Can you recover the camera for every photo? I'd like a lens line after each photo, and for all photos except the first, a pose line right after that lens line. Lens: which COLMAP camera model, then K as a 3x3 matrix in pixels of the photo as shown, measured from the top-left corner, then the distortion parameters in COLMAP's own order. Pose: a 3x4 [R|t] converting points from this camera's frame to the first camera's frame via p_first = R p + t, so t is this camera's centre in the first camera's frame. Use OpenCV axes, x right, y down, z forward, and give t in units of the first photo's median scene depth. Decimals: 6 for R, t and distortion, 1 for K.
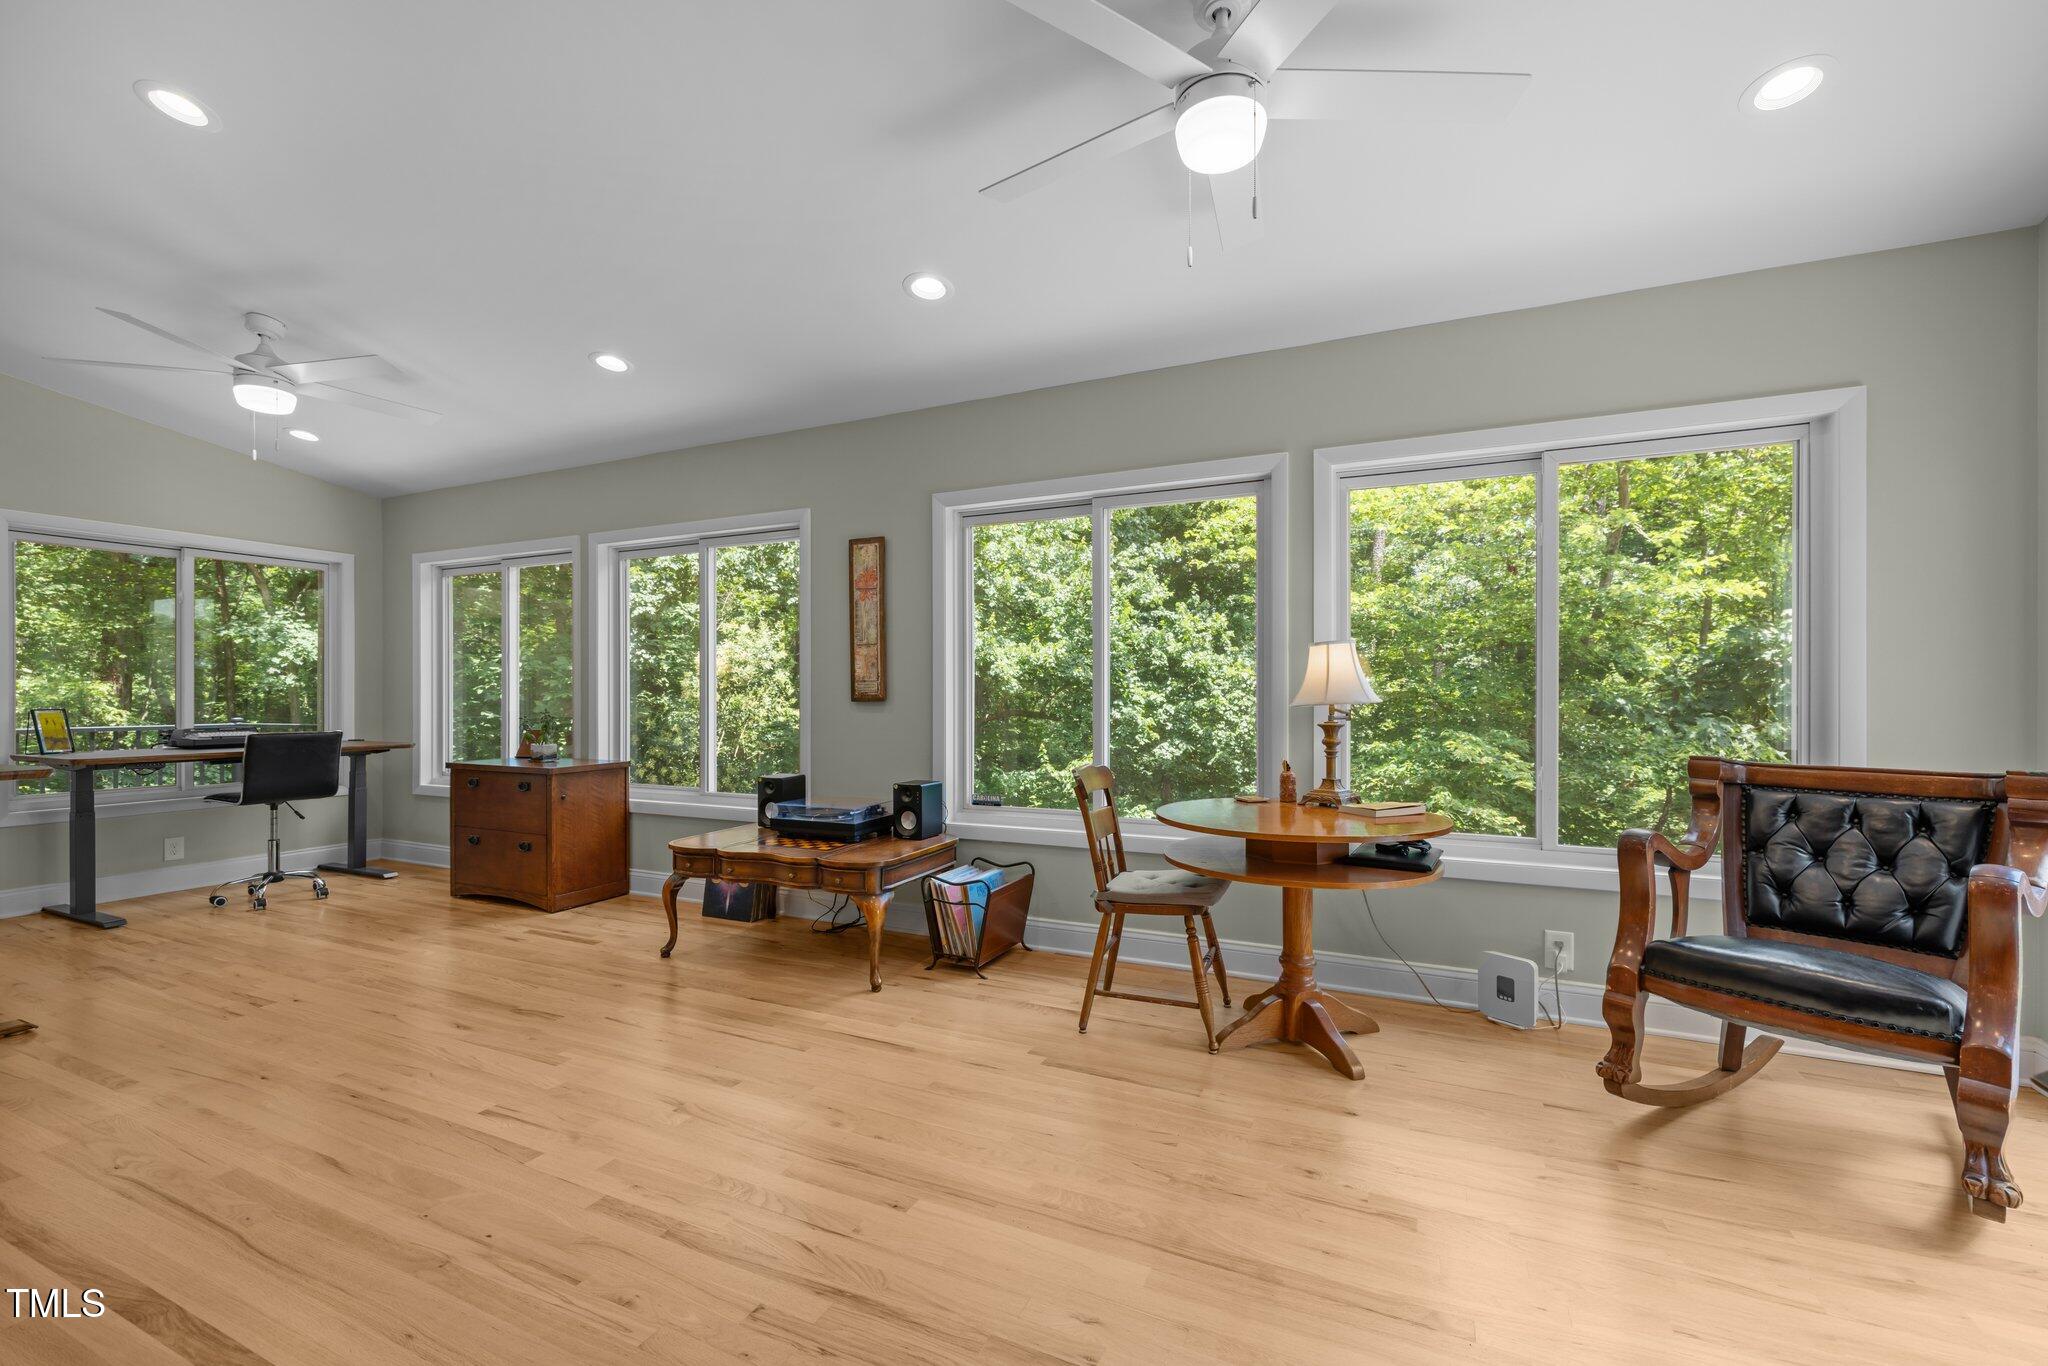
lens RADIAL K [[860.9, 0, 1019.7], [0, 860.9, 689.5], [0, 0, 1]] dist [0.001310, 0.000085]
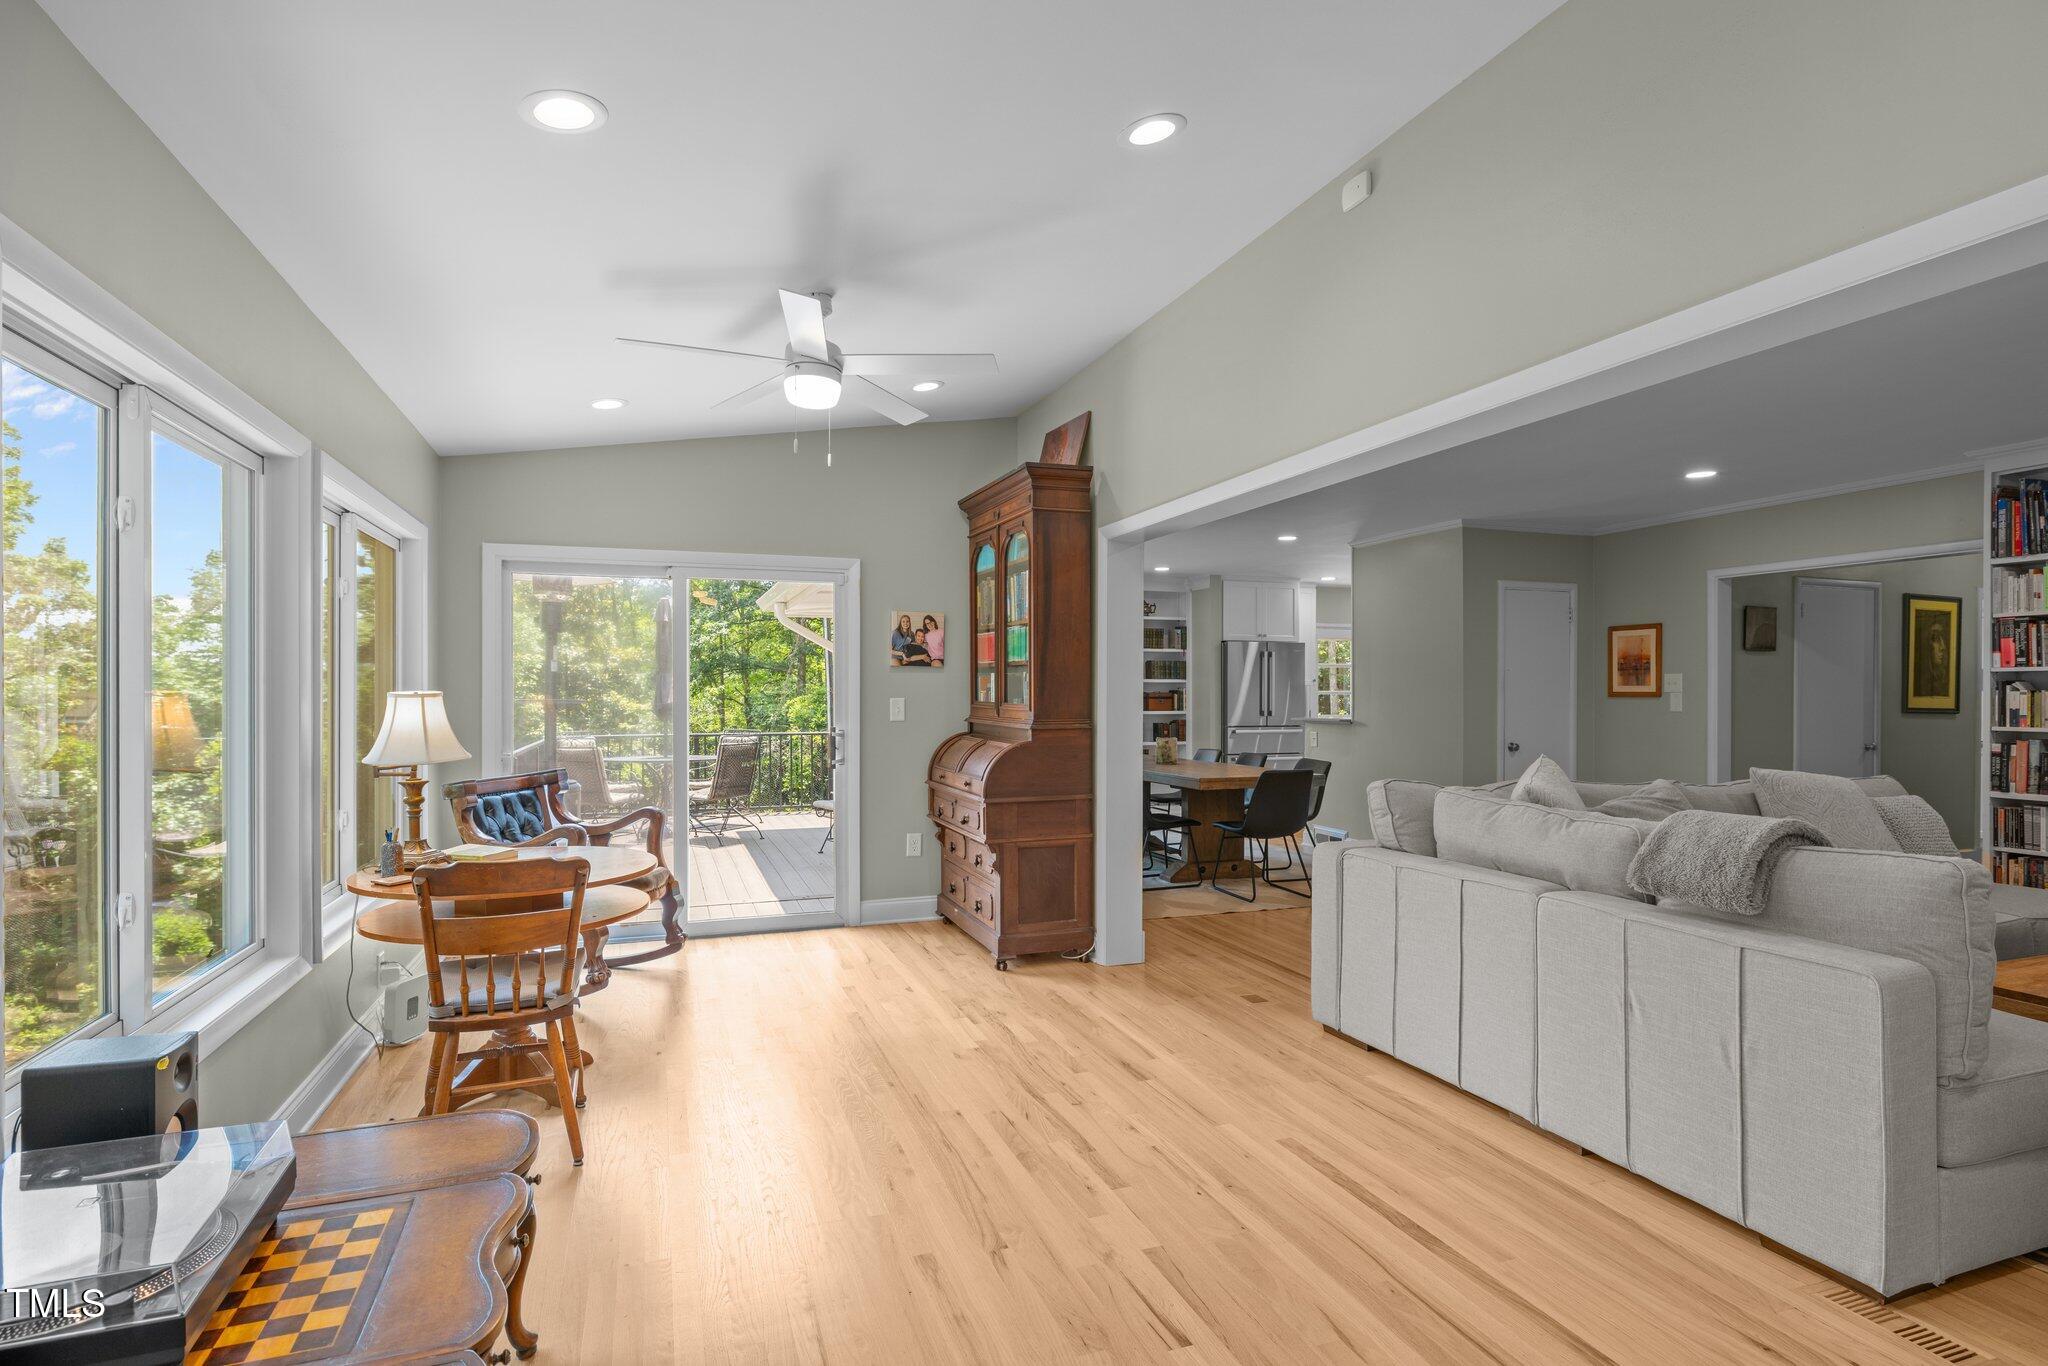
lens RADIAL K [[1024.4, 0, 1024.8], [0, 1024.4, 694.3], [0, 0, 1]] dist [-0.001272, -0.000229]
pose [[-0.709025, -0.001907, 0.705180, -0.562725], [-0.003425, 0.999994, -0.000739, -0.035233], [-0.705175, -0.002939, -0.709028, 0.847608]]
